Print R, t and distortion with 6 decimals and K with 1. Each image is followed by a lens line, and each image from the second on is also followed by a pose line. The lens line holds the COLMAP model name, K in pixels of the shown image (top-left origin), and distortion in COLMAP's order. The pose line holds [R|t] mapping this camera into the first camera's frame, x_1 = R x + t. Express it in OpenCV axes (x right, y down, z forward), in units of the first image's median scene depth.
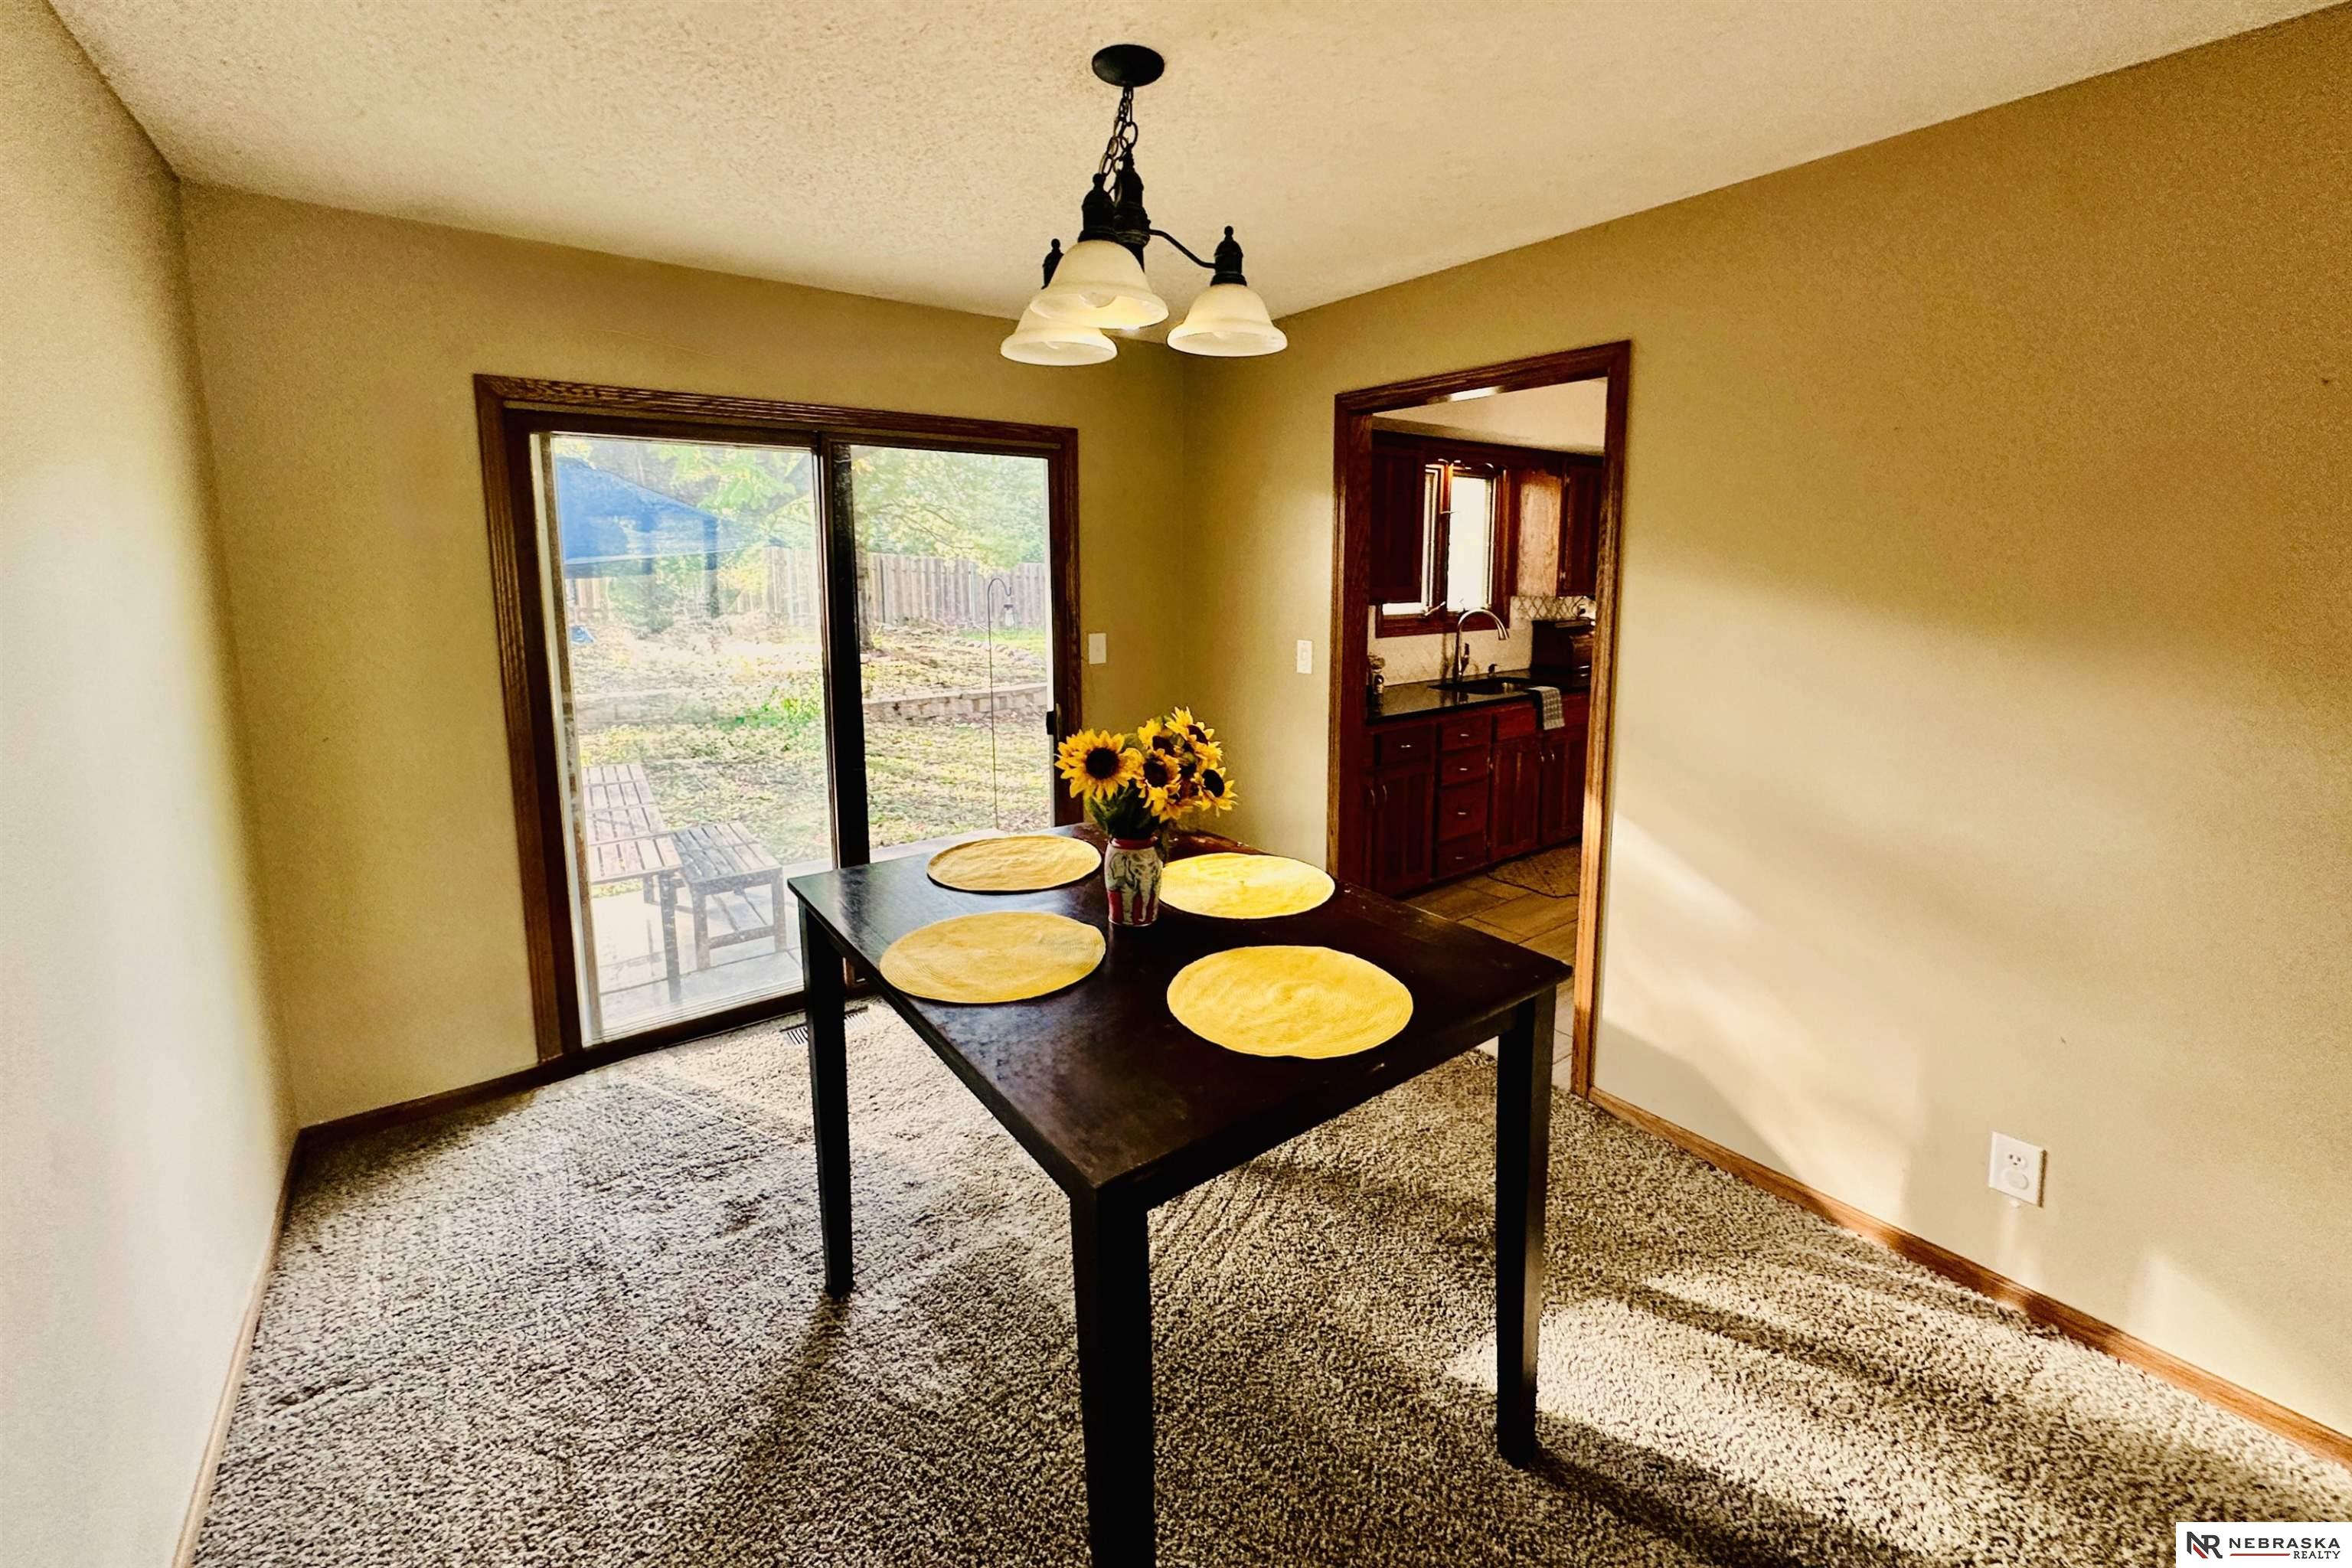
lens RADIAL K [[946.5, 0, 1188.4], [0, 946.5, 677.1], [0, 0, 1]] dist [-0.000382, -0.000136]
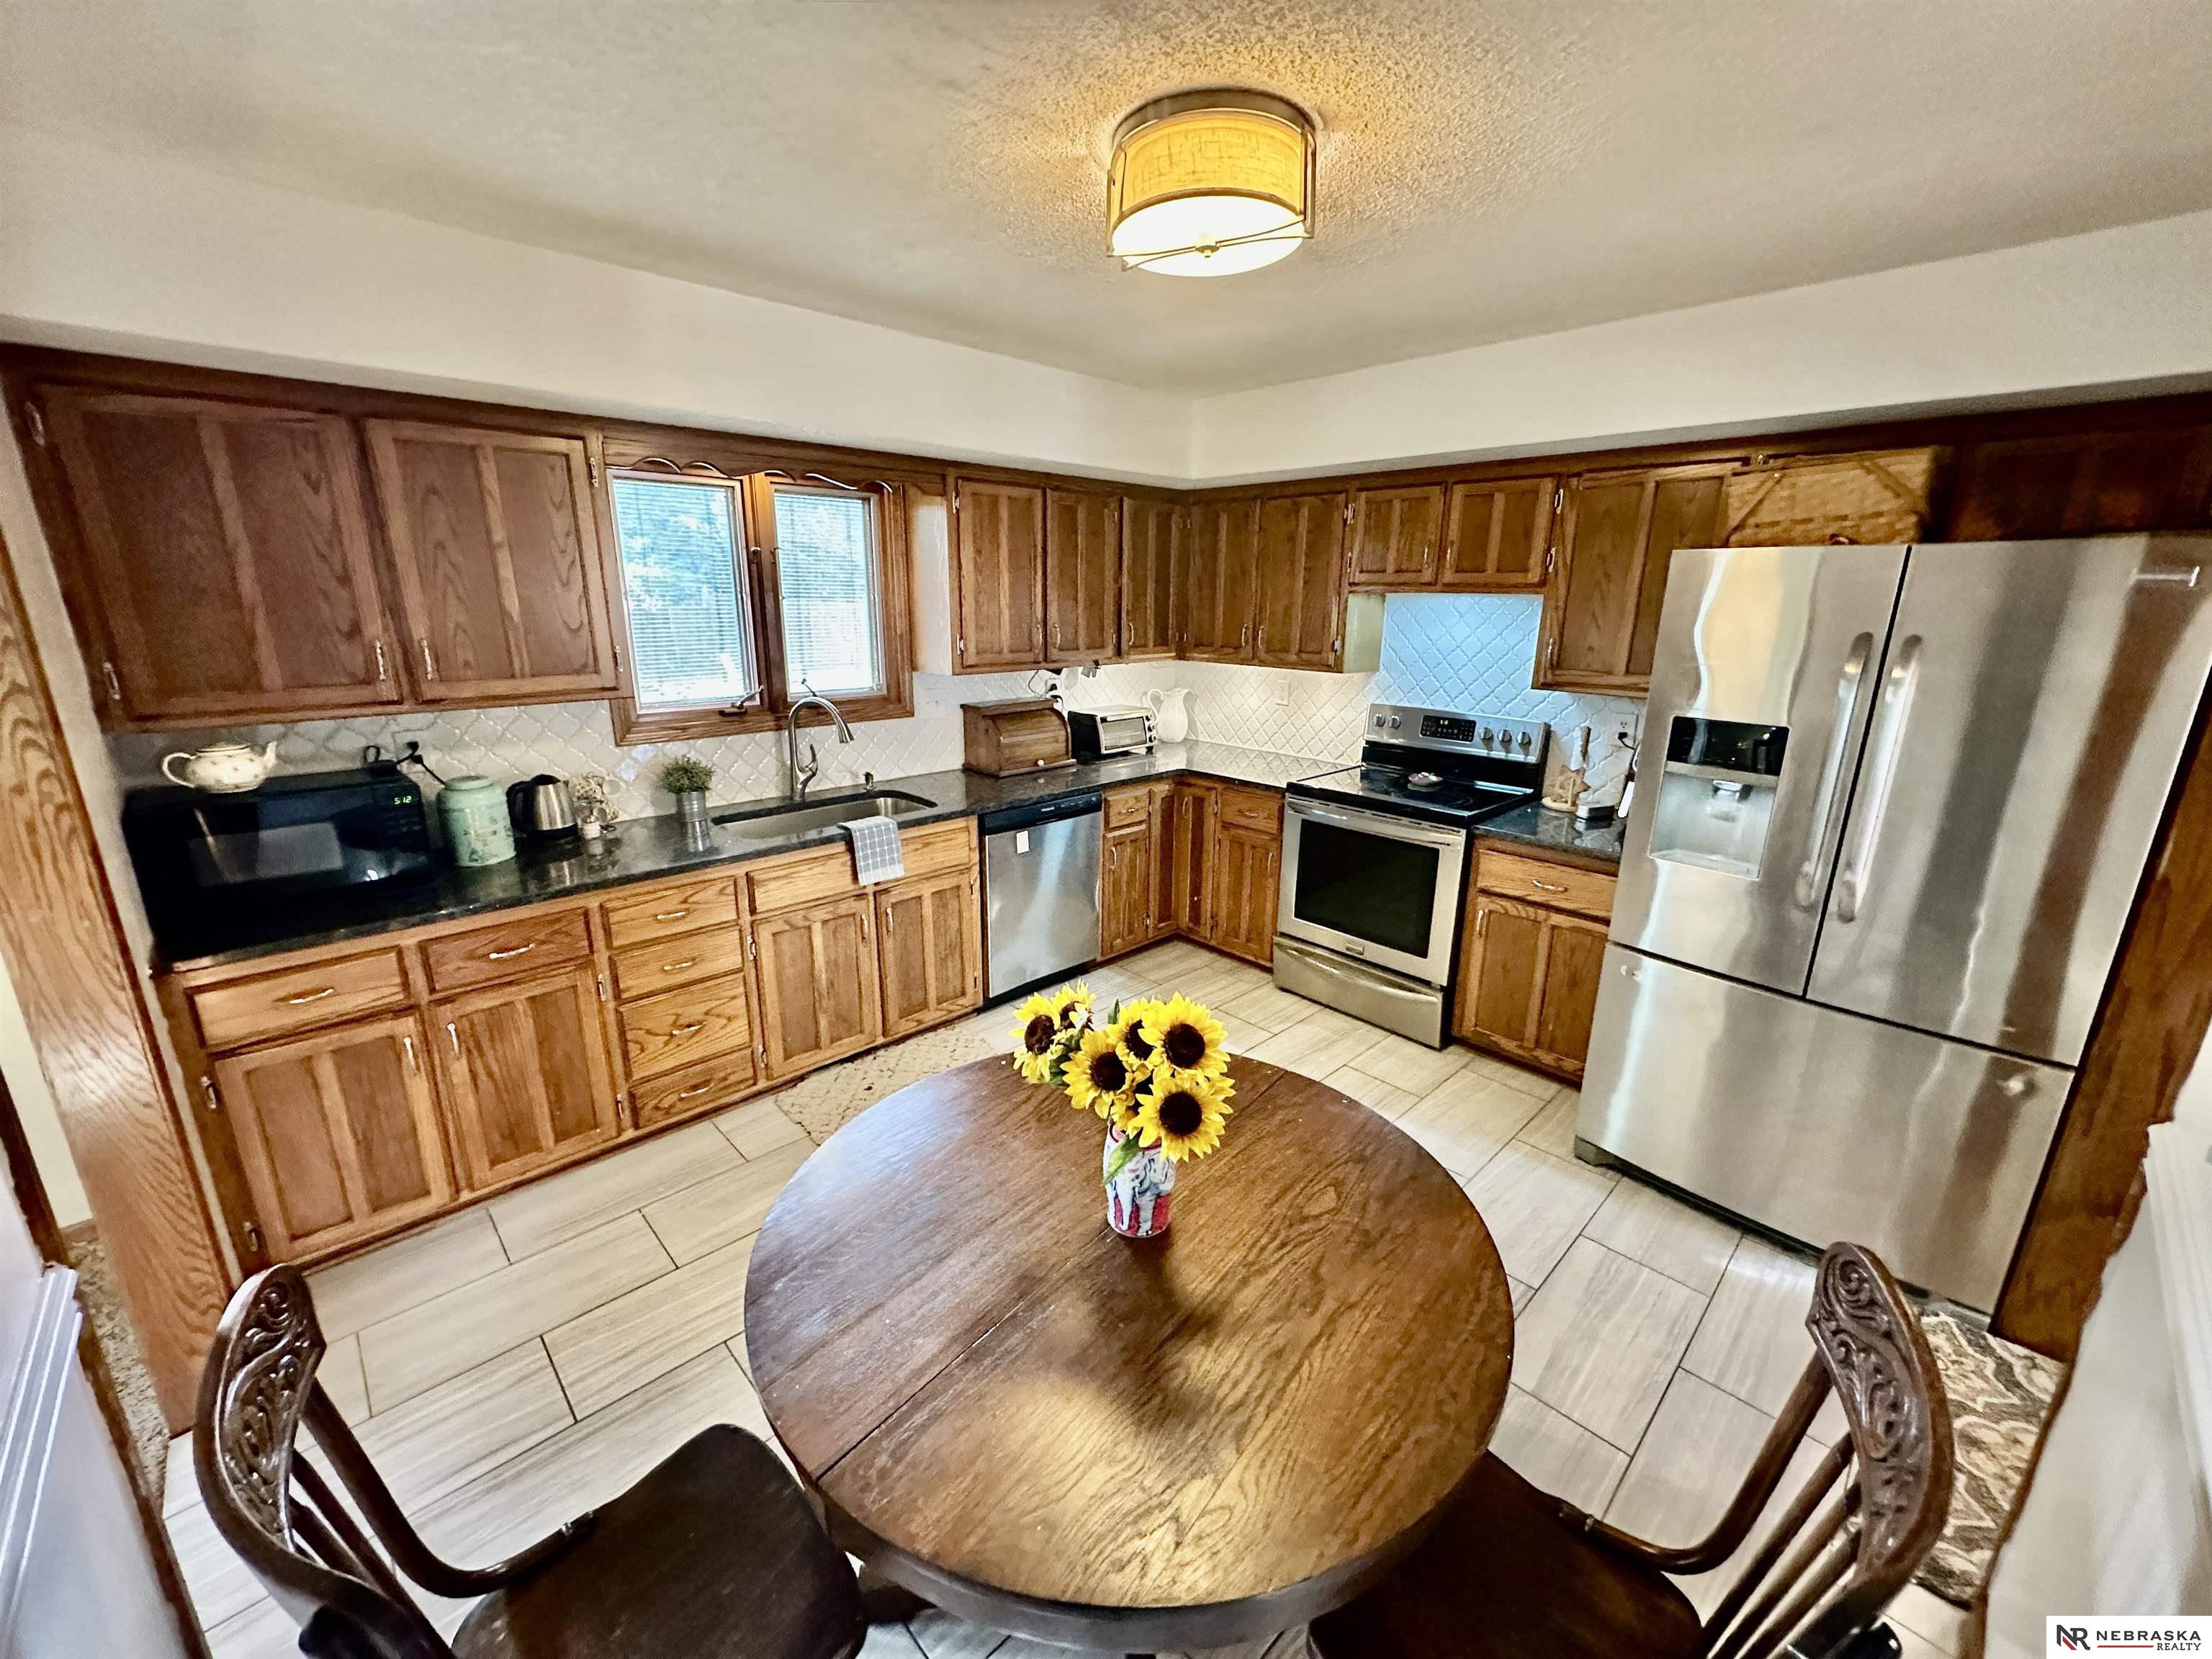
lens RADIAL K [[882.6, 0, 1103.8], [0, 882.6, 830.5], [0, 0, 1]] dist [-0.006211, 0.001692]
pose [[0.993239, -0.018394, 0.114625, 0.461570], [0.002086, 0.990036, 0.140801, -0.069113], [-0.116072, -0.139610, 0.983380, 0.359003]]
